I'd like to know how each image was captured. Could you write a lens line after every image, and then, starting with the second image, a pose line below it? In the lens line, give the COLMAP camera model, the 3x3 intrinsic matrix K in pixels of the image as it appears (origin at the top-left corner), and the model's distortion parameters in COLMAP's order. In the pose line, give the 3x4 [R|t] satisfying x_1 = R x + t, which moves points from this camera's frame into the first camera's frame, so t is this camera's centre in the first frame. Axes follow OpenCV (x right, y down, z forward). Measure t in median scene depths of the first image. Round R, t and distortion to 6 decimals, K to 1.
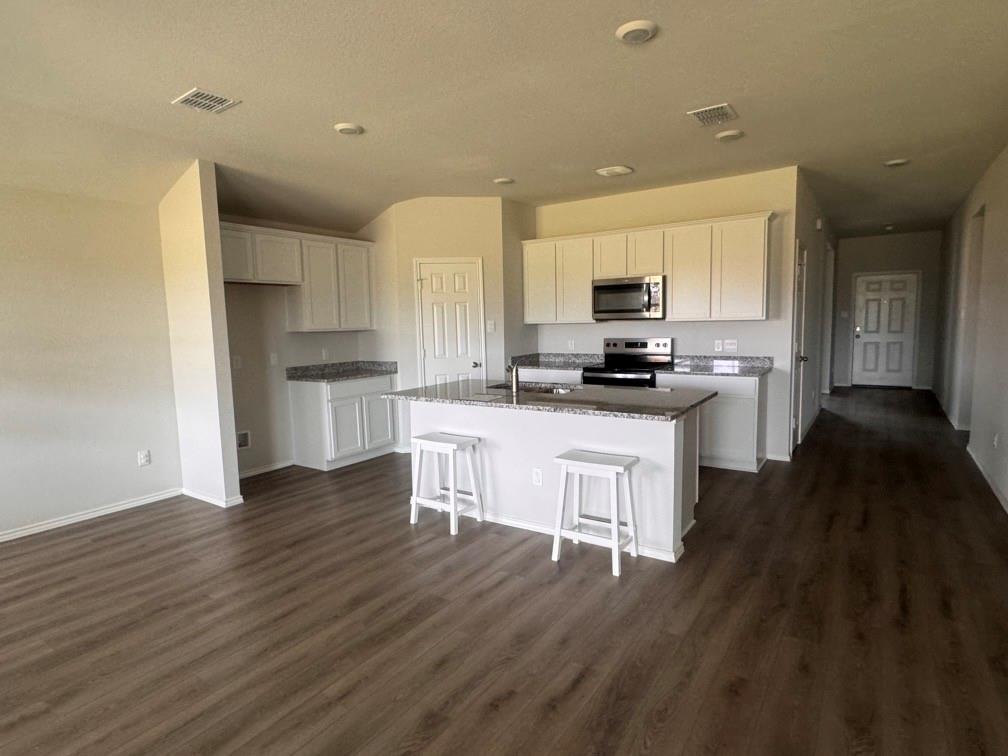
lens RADIAL K [[543.8, 0, 504.0], [0, 543.8, 378.0], [0, 0, 1]] dist [-0.004473, 0.000116]
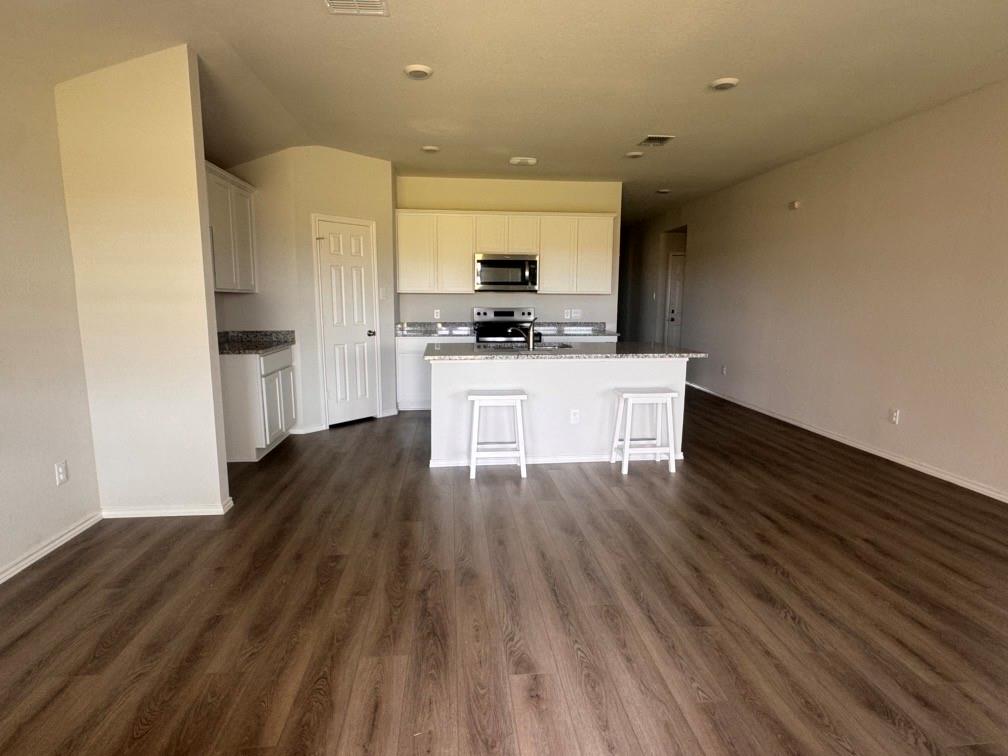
lens RADIAL K [[543.8, 0, 504.0], [0, 543.8, 378.0], [0, 0, 1]] dist [-0.004473, 0.000116]
pose [[0.764344, -0.066579, 0.641363, -0.616514], [0.046579, 0.997758, 0.048064, 0.024262], [-0.643124, -0.006864, 0.765731, 0.138525]]
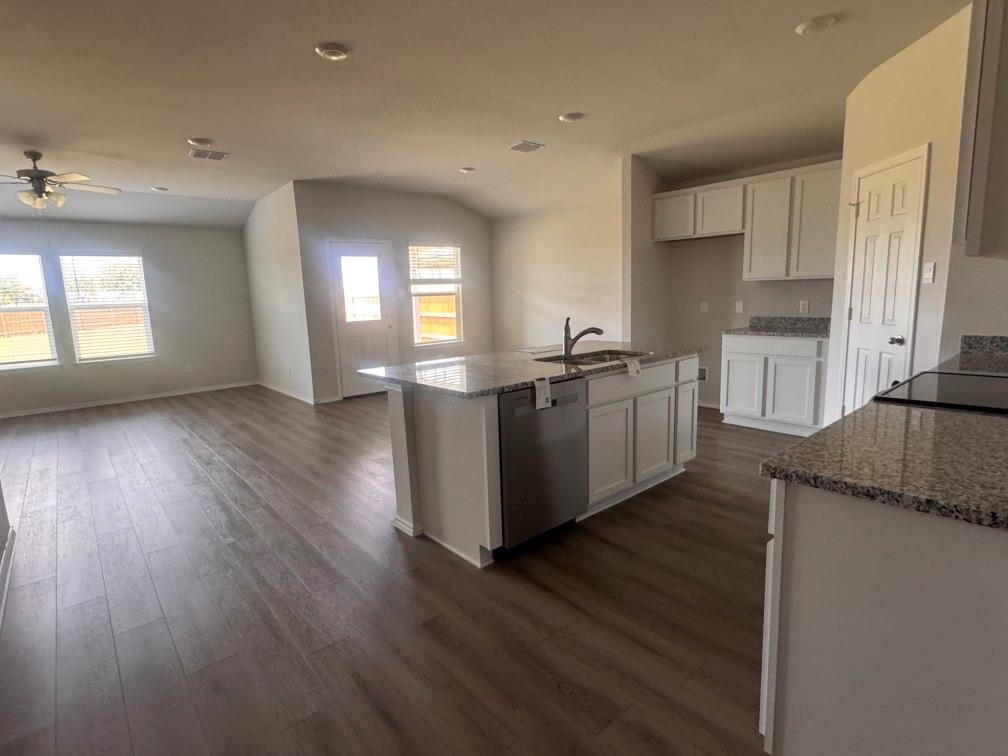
lens RADIAL K [[514.6, 0, 505.8], [0, 514.6, 374.9], [0, 0, 1]] dist [-0.000292, -0.000336]
pose [[-0.251302, 0.188462, -0.949384, 0.728065], [-0.061391, 0.975782, 0.209953, -0.098380], [0.965960, 0.111045, -0.233646, 0.913784]]
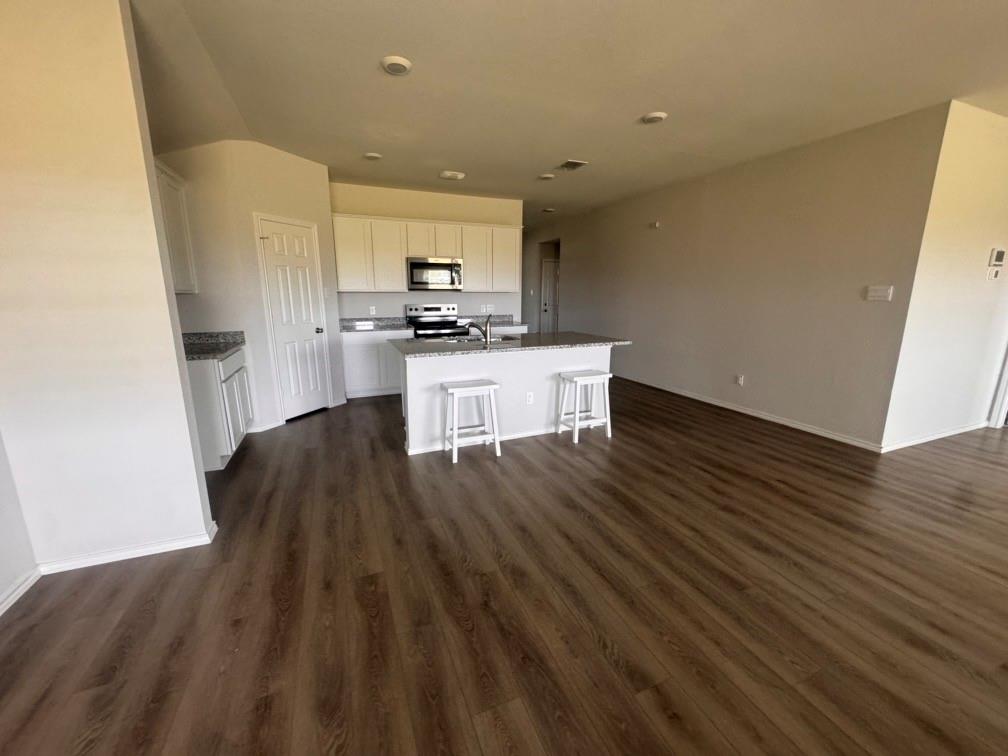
lens RADIAL K [[402.0, 0, 504.0], [0, 402.0, 378.0], [0, 0, 1]] dist [-0.003461, -0.000509]
pose [[0.544374, -0.148796, 0.825541, -0.626583], [0.076050, 0.988844, 0.128082, -0.007495], [-0.835388, -0.006942, 0.549616, 0.360447]]
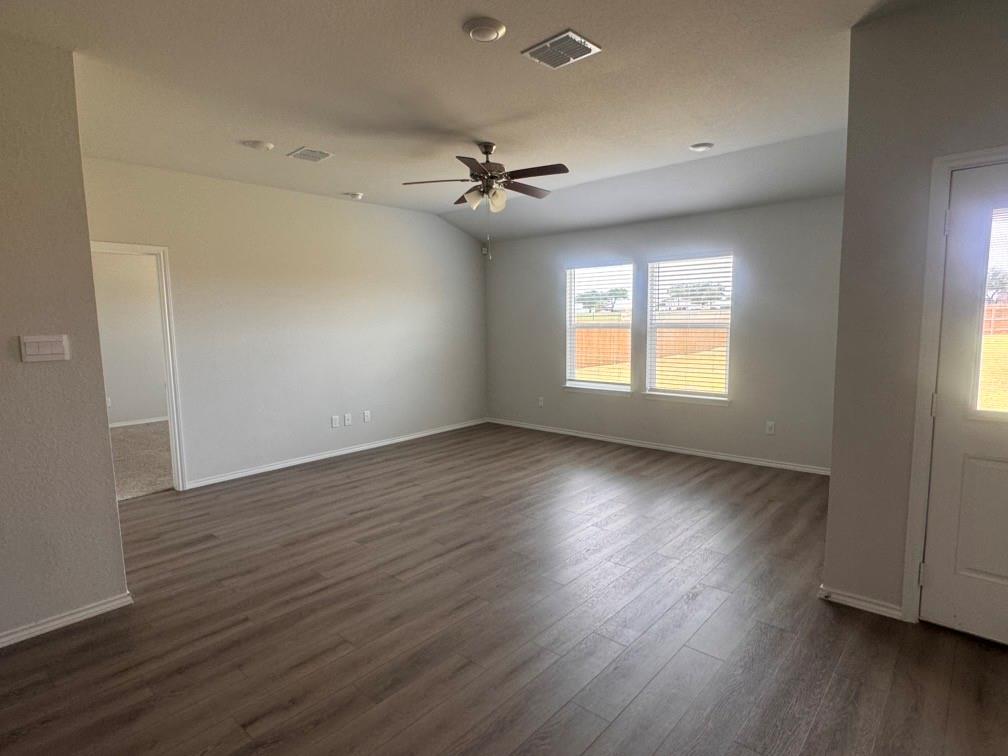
lens RADIAL K [[543.8, 0, 504.0], [0, 543.8, 378.0], [0, 0, 1]] dist [-0.004473, 0.000116]
pose [[-0.990904, 0.028183, 0.131589, -0.171211], [0.056096, 0.975325, 0.213528, -0.074133], [-0.122324, 0.218968, -0.968034, 0.660273]]
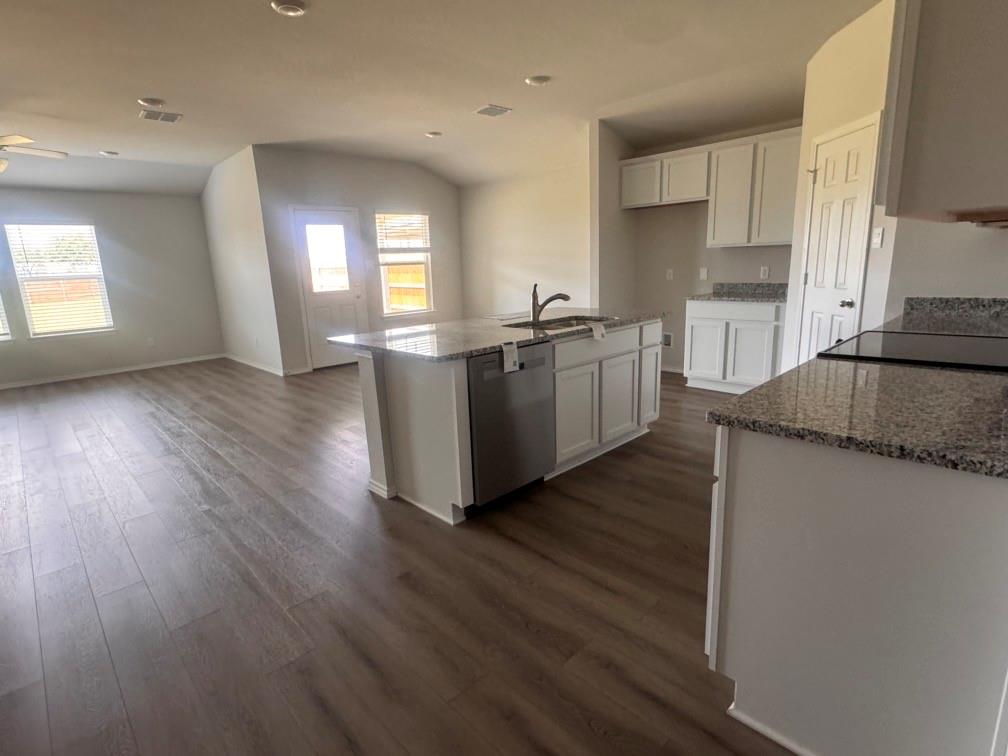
lens RADIAL K [[514.7, 0, 504.0], [0, 514.7, 378.0], [0, 0, 1]] dist [-0.001276, 0.000033]
pose [[-0.200463, 0.250520, -0.947130, 0.742555], [-0.058368, 0.961982, 0.266802, -0.094884], [0.977961, 0.108766, -0.178219, 0.921564]]
